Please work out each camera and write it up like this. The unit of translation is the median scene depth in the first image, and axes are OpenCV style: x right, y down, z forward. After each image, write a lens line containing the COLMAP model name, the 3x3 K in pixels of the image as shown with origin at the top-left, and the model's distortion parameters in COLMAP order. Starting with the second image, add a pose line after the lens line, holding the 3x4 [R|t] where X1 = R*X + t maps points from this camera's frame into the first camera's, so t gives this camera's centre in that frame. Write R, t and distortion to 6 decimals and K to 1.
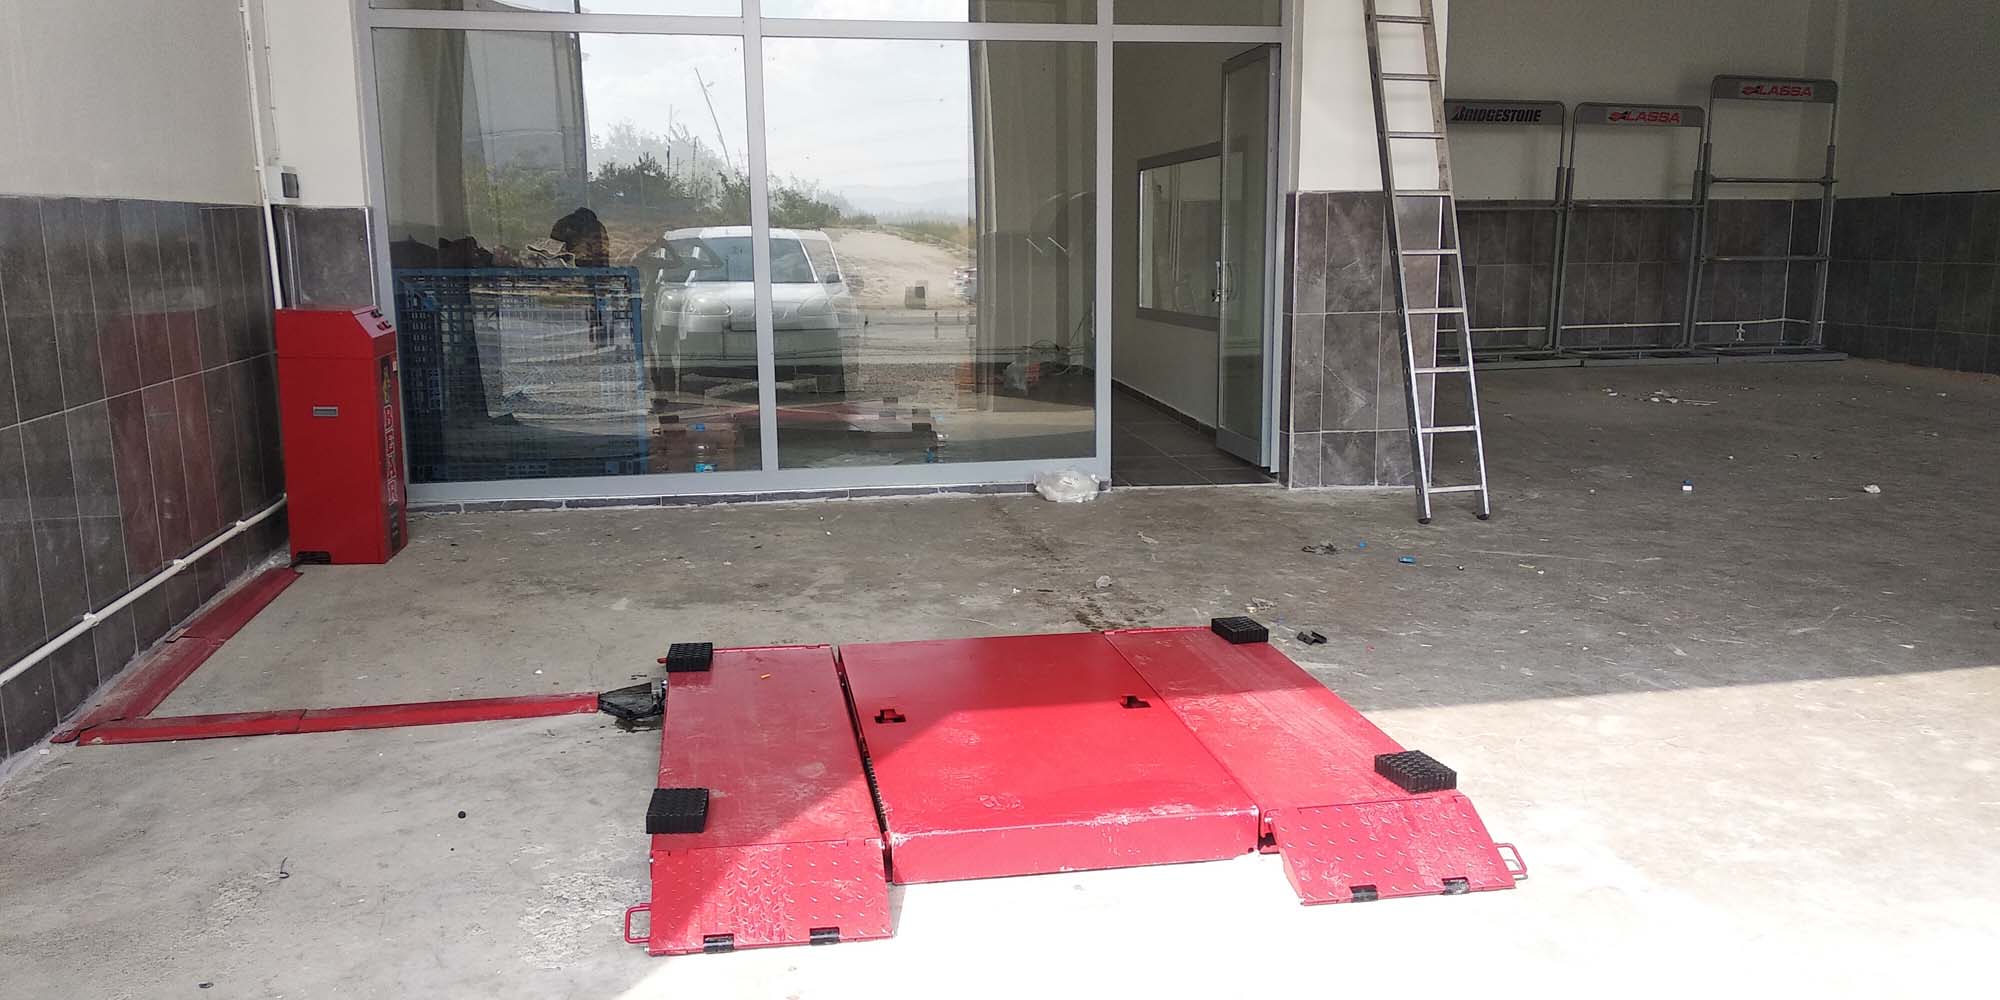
lens RADIAL K [[1581.6, 0, 1000.0], [0, 1581.6, 500.0], [0, 0, 1]] dist [0.090998, -0.153294]
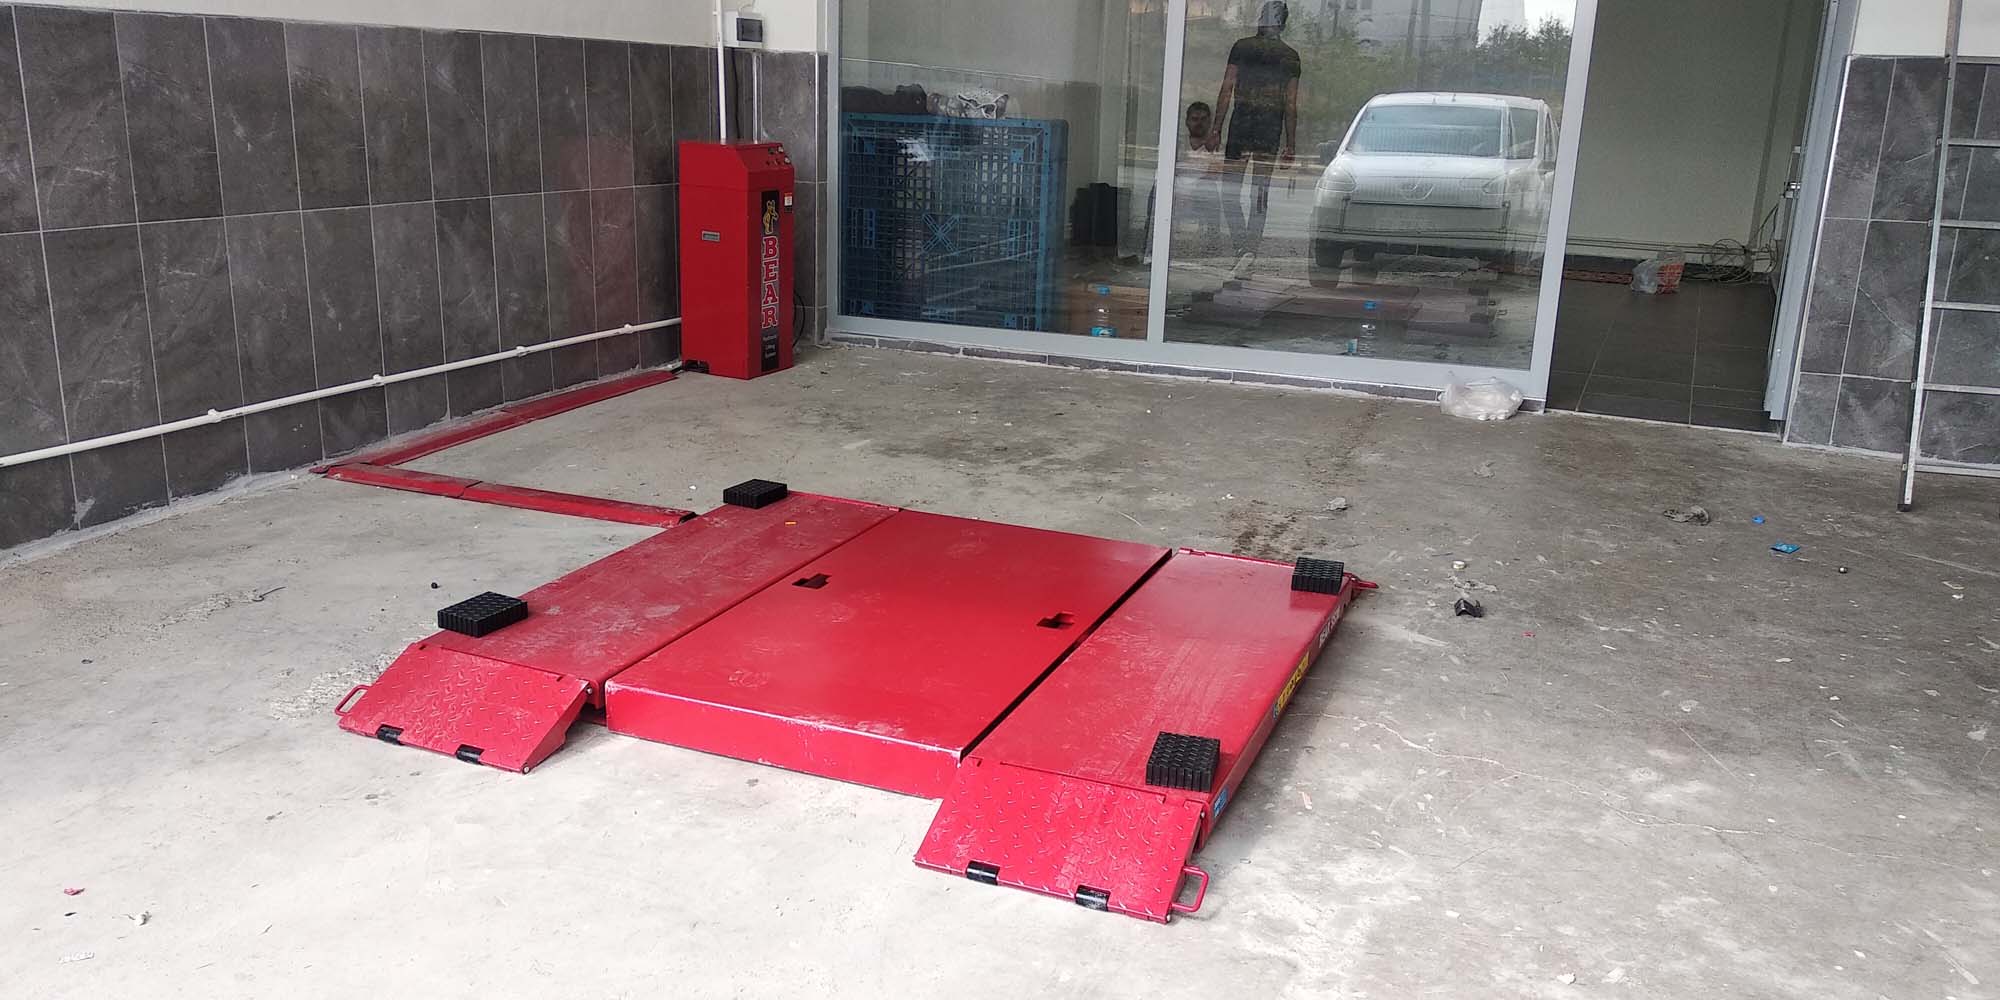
lens RADIAL K [[1581.6, 0, 1000.0], [0, 1581.6, 500.0], [0, 0, 1]] dist [0.090998, -0.153294]
pose [[0.834788, 0.167313, -0.524533, 0.393302], [-0.127056, 0.985535, 0.112152, -0.026390], [0.535710, -0.026978, 0.843971, 0.183630]]
